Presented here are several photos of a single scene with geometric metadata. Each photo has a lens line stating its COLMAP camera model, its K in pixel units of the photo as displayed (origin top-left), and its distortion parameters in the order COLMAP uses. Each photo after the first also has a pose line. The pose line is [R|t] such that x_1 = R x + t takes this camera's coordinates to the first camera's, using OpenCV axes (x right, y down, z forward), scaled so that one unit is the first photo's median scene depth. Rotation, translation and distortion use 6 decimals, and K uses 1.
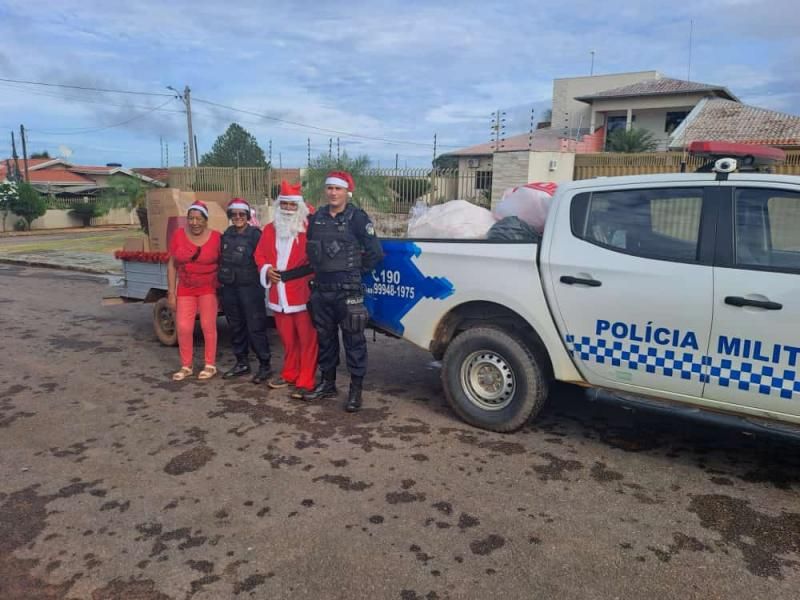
lens RADIAL K [[597.4, 0, 399.3], [0, 597.4, 270.3], [0, 0, 1]] dist [0.025532, -0.000253]
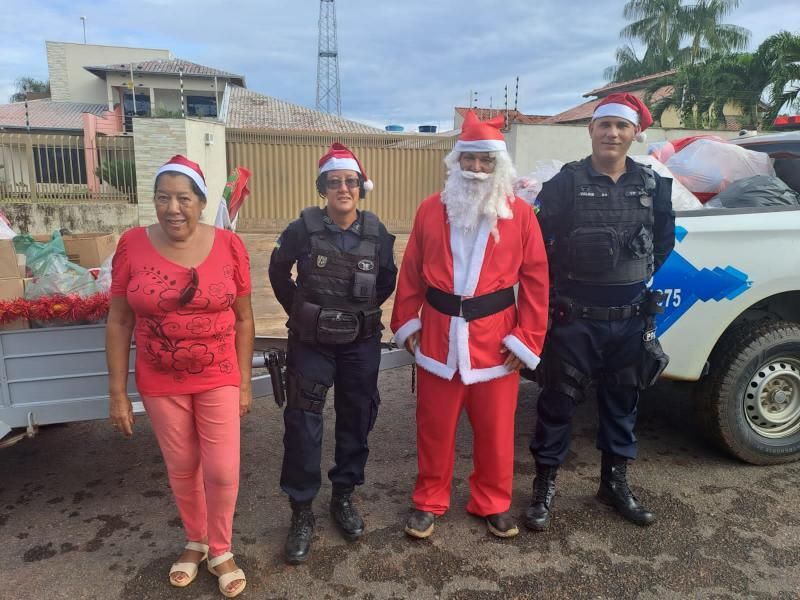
lens RADIAL K [[597.4, 0, 399.3], [0, 597.4, 270.3], [0, 0, 1]] dist [0.025532, -0.000253]
pose [[0.669709, -0.114805, 0.733696, -0.651816], [0.100281, 0.992910, 0.063830, -0.062699], [-0.735821, 0.030828, 0.676474, 0.785989]]
